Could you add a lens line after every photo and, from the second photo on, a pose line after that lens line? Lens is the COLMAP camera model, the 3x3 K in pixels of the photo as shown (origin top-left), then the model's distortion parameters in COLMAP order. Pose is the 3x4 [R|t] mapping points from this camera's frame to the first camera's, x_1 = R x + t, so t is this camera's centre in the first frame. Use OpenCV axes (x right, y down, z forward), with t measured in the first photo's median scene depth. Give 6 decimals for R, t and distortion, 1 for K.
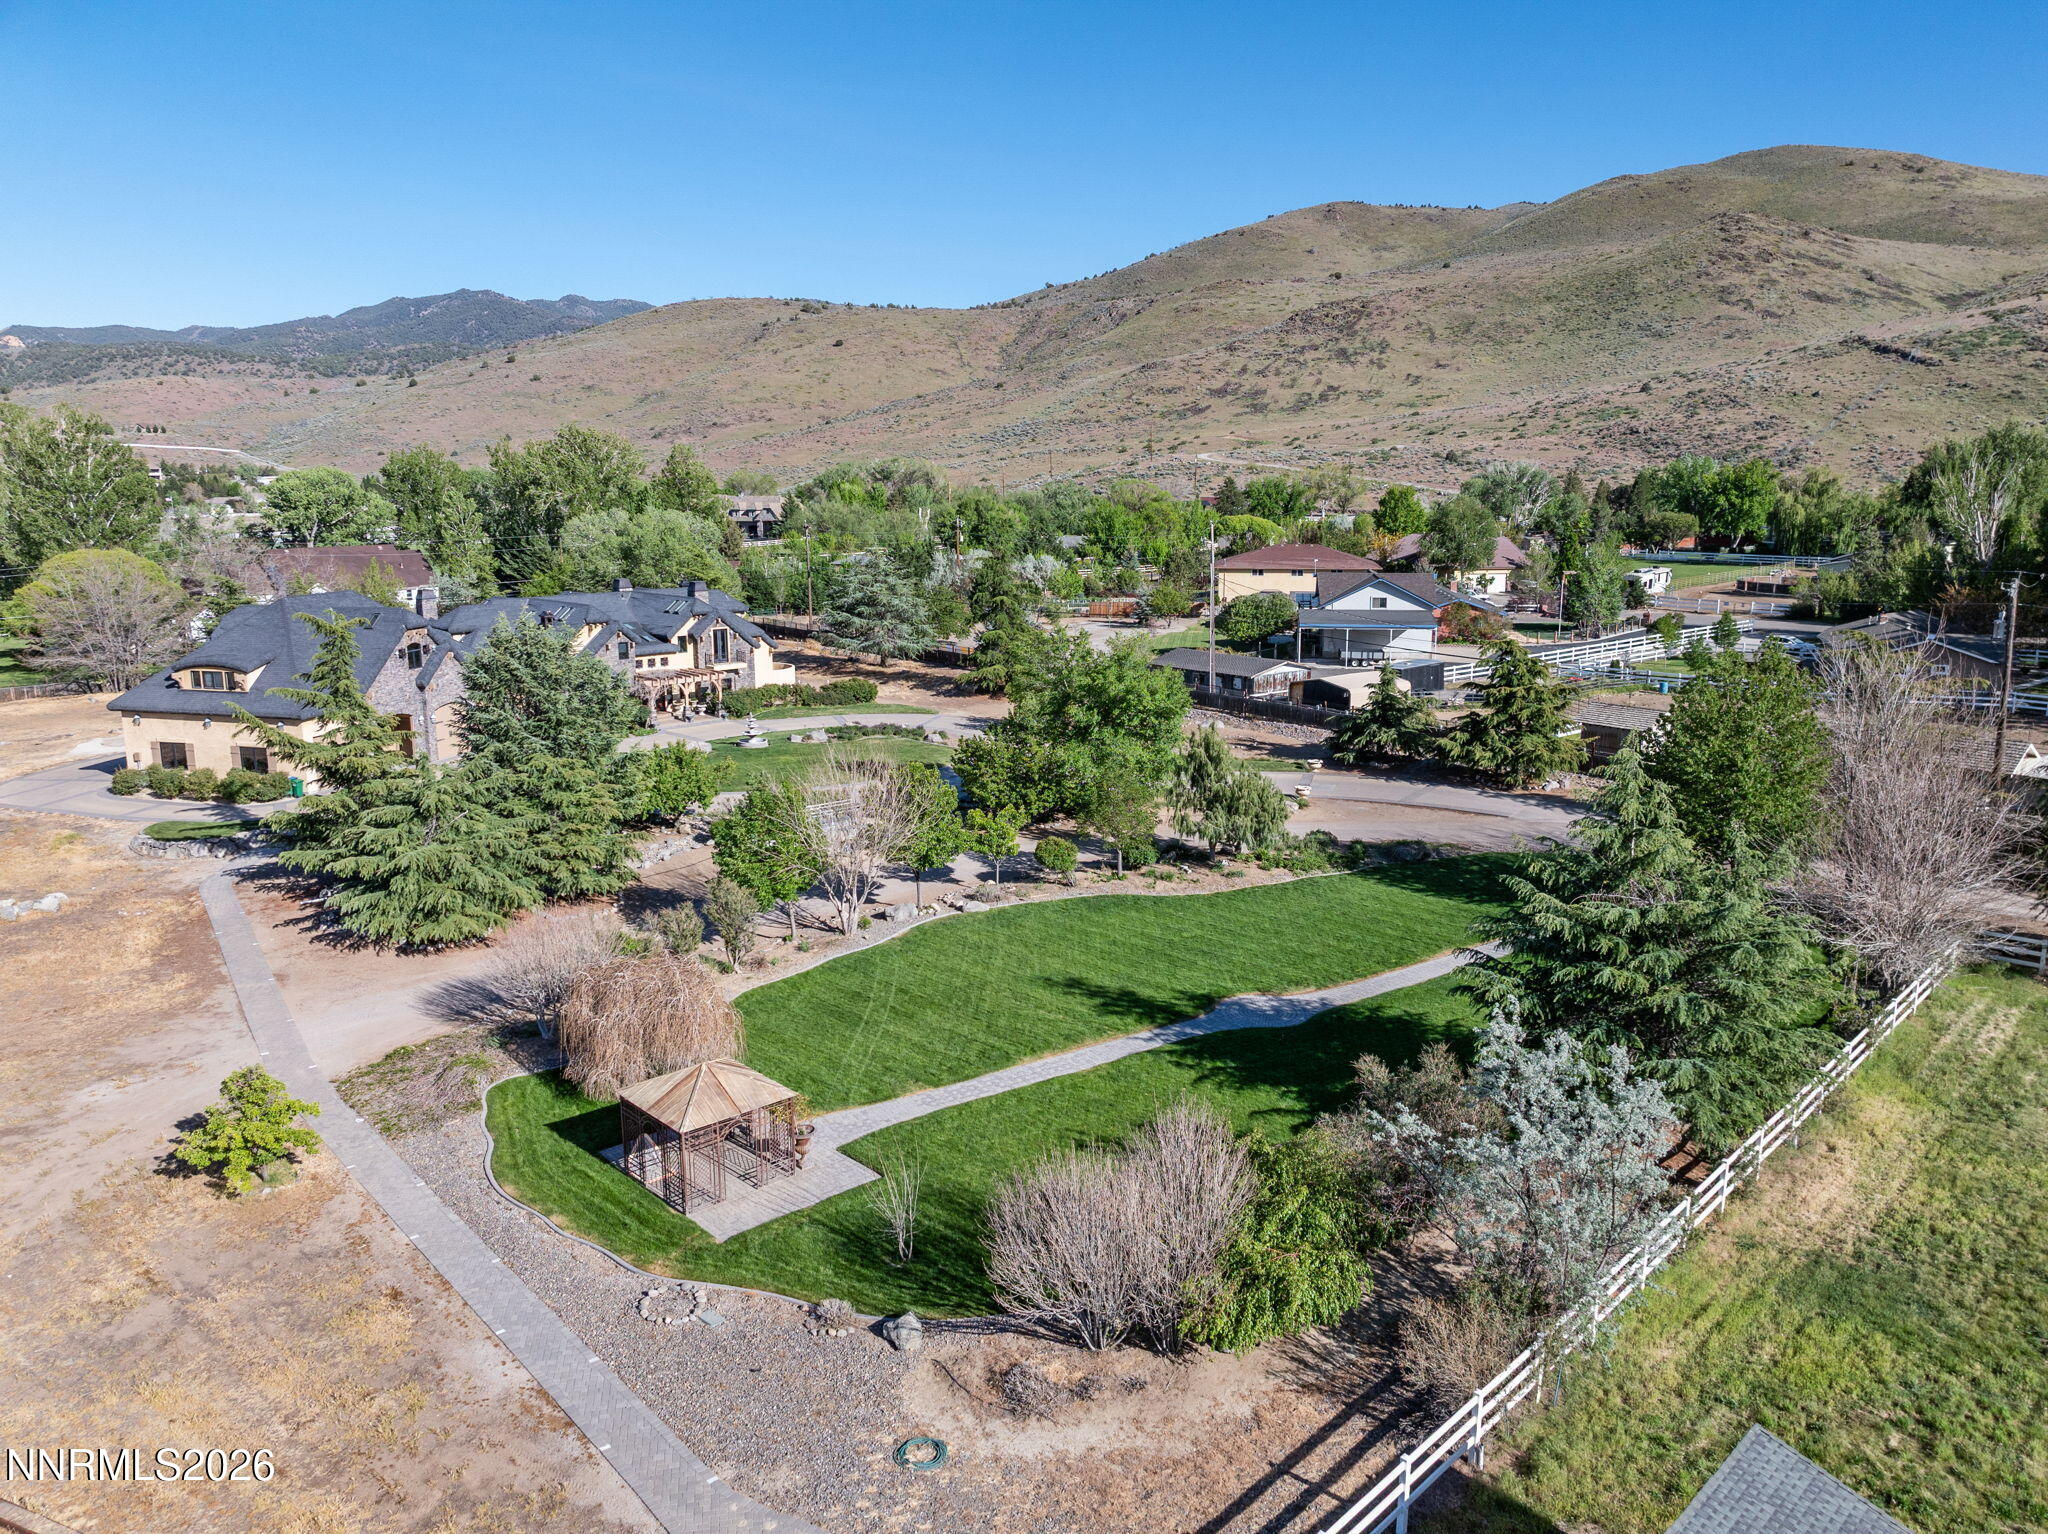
lens RADIAL K [[1440.4, 0, 1026.0], [0, 1440.4, 771.6], [0, 0, 1]] dist [-0.033010, -0.003101]
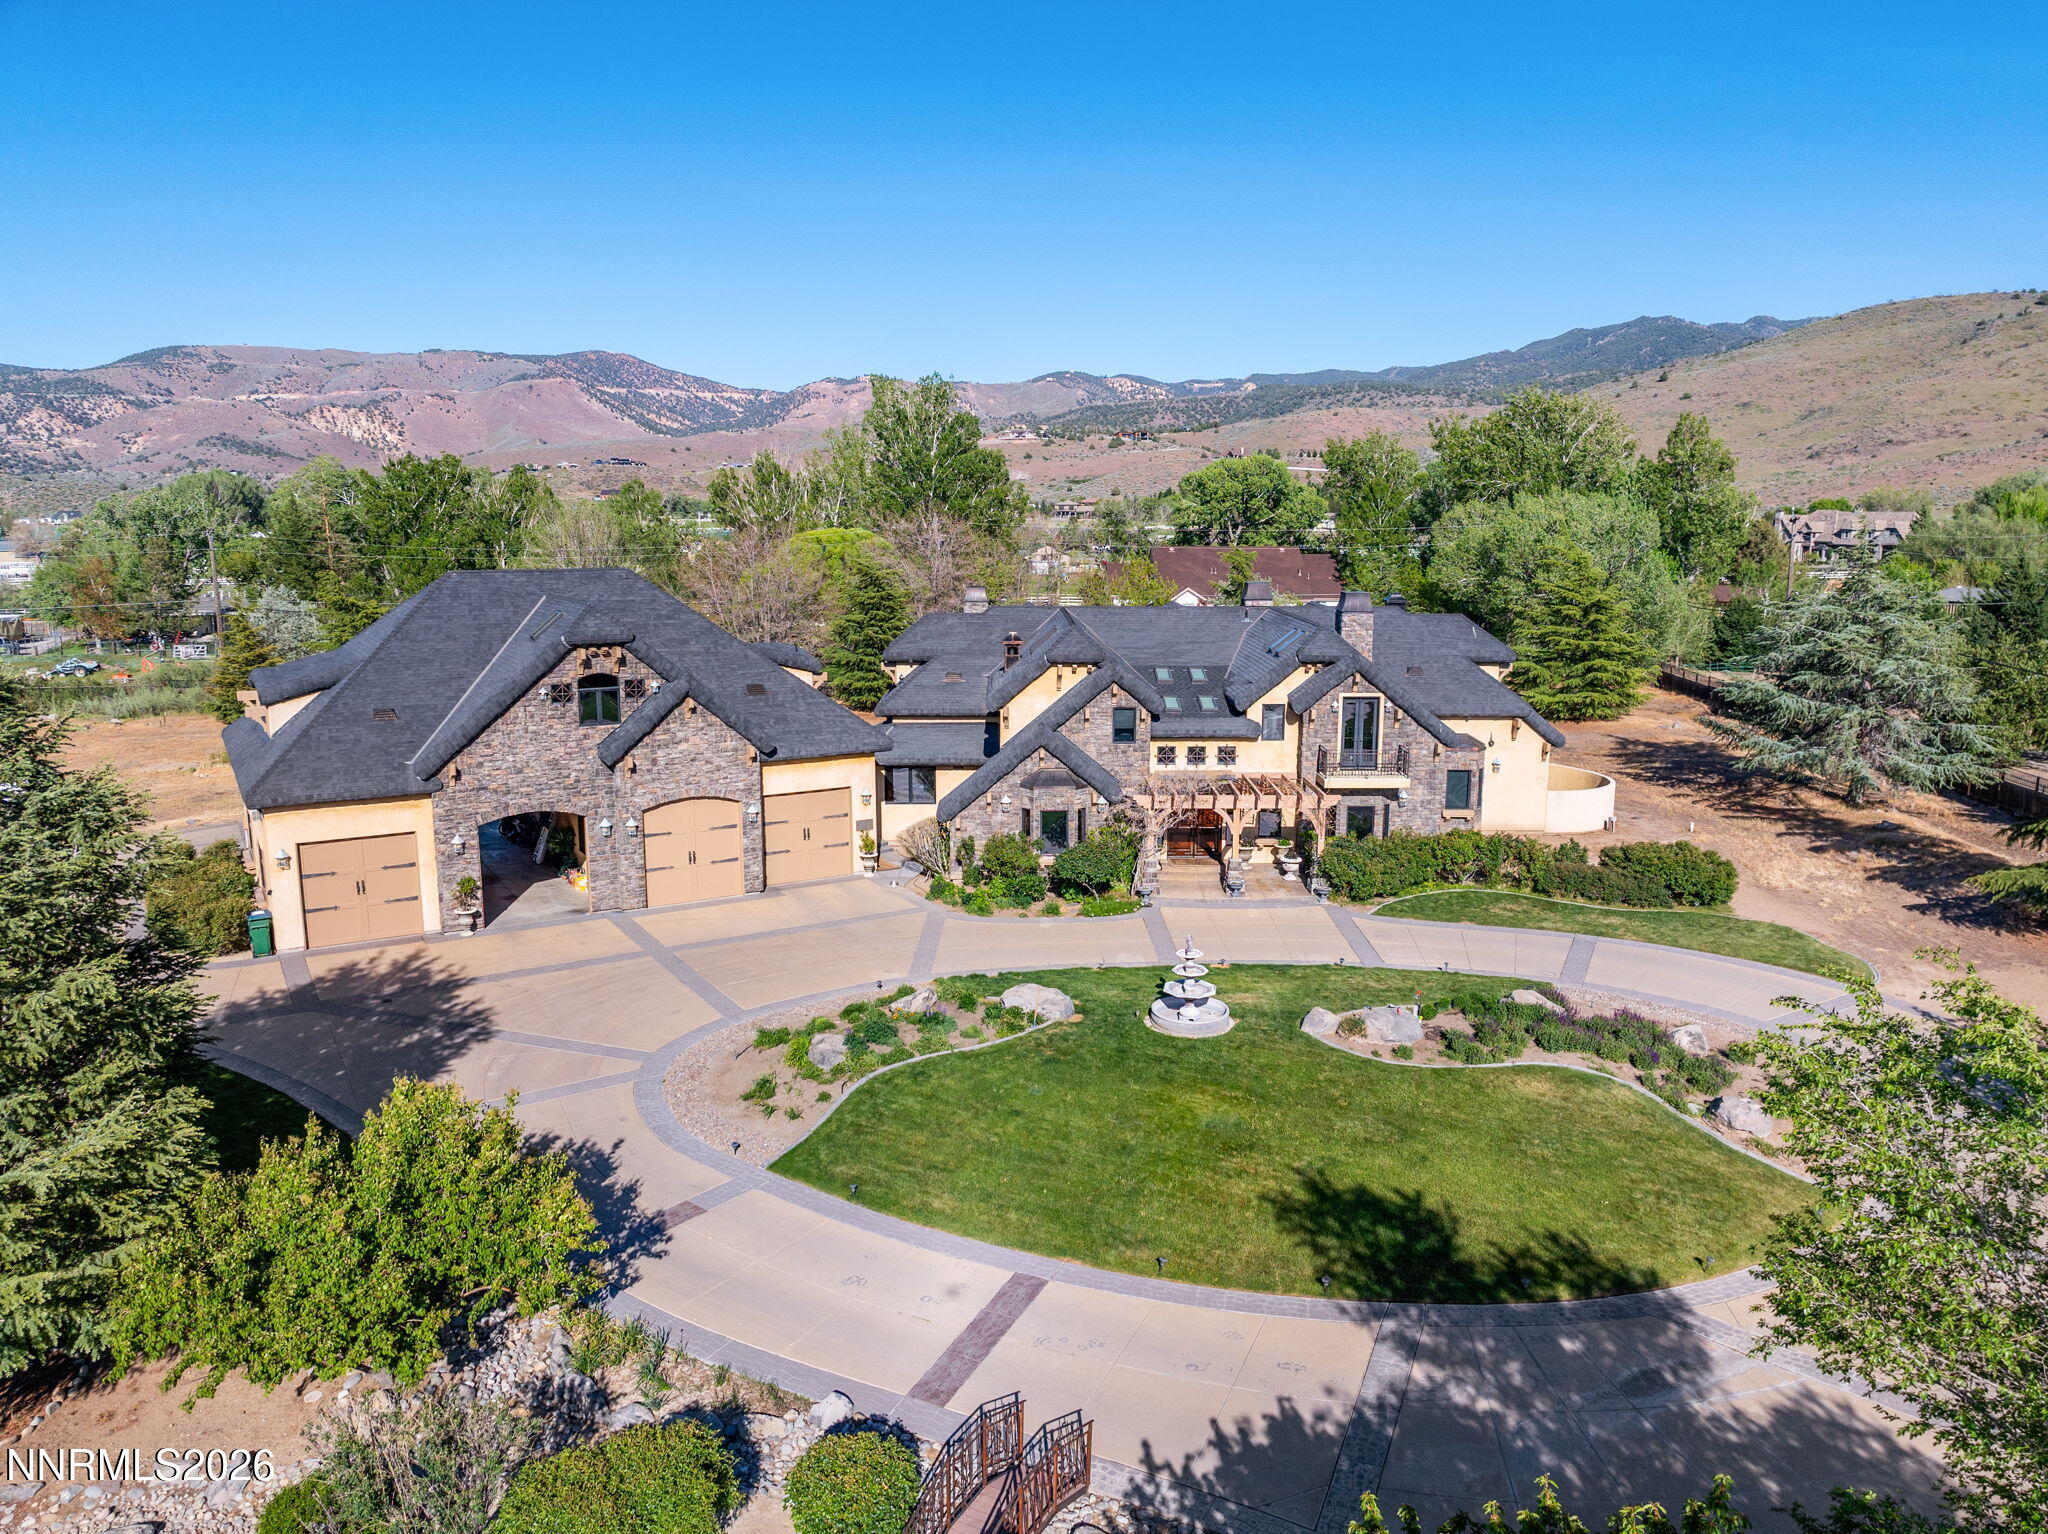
lens RADIAL K [[1440.4, 0, 1030.3], [0, 1440.4, 767.3], [0, 0, 1]] dist [-0.033010, -0.003101]
pose [[0.728277, 0.124247, -0.673925, 0.016331], [-0.139754, 0.989687, 0.031437, -0.064837], [0.670881, 0.071289, 0.738131, 0.502439]]
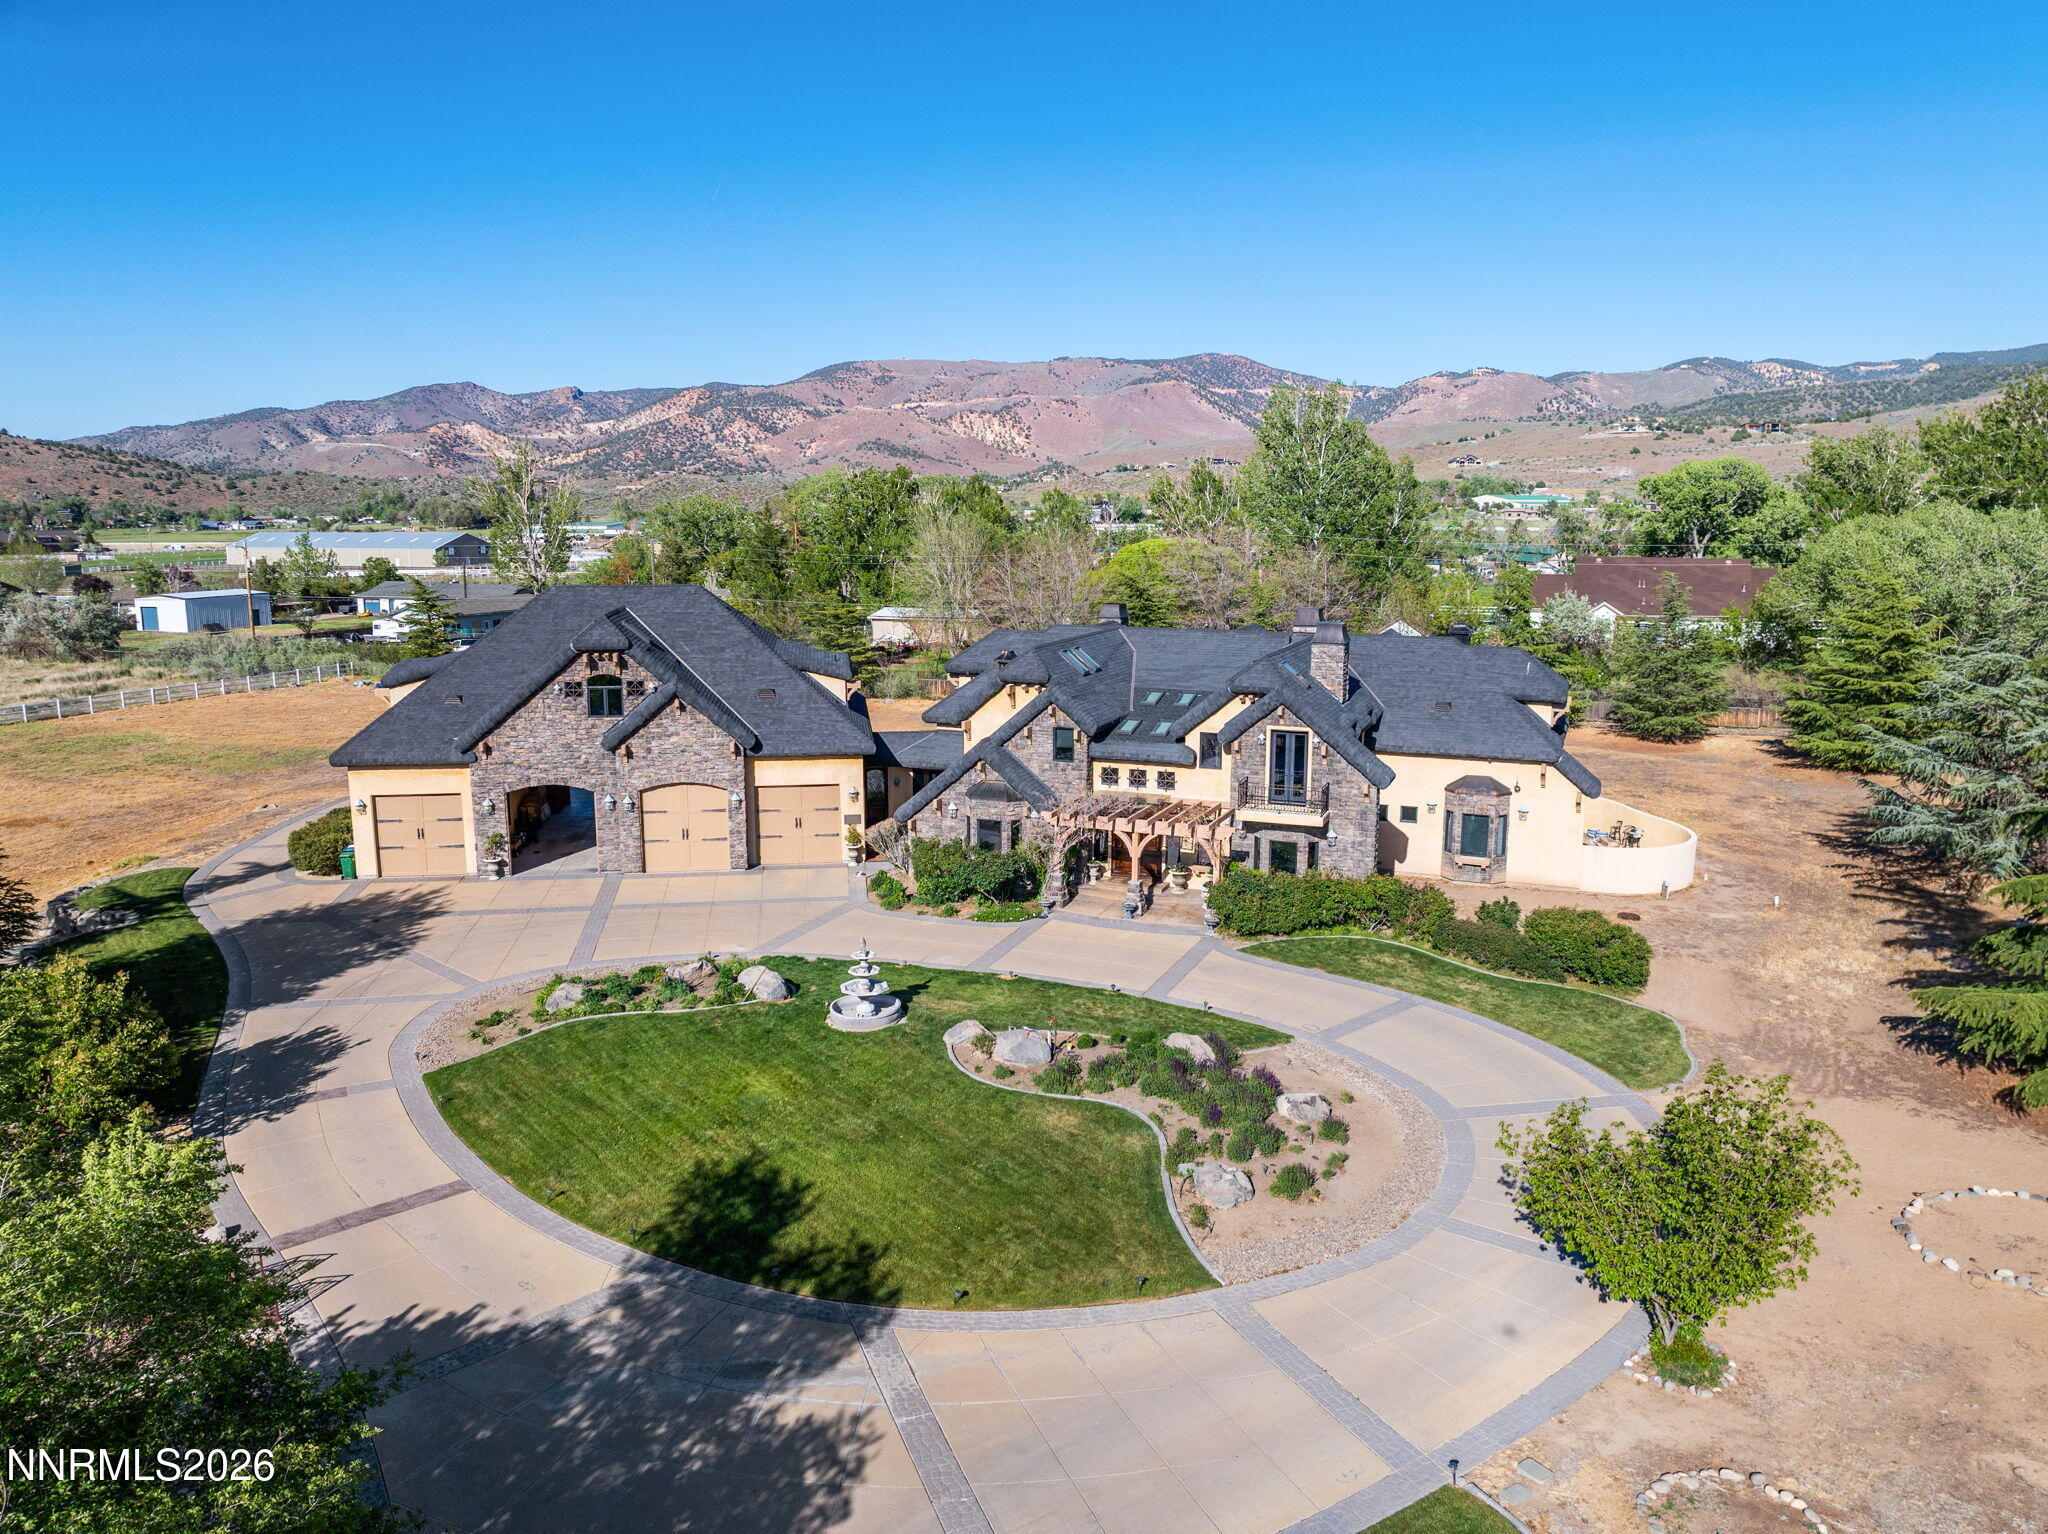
lens RADIAL K [[1440.4, 0, 1030.3], [0, 1440.4, 760.6], [0, 0, 1]] dist [-0.033010, -0.003101]
pose [[0.397309, 0.161200, -0.903416, 0.133848], [-0.182640, 0.978647, 0.094301, -0.099003], [0.899326, 0.127533, 0.418267, 0.625499]]
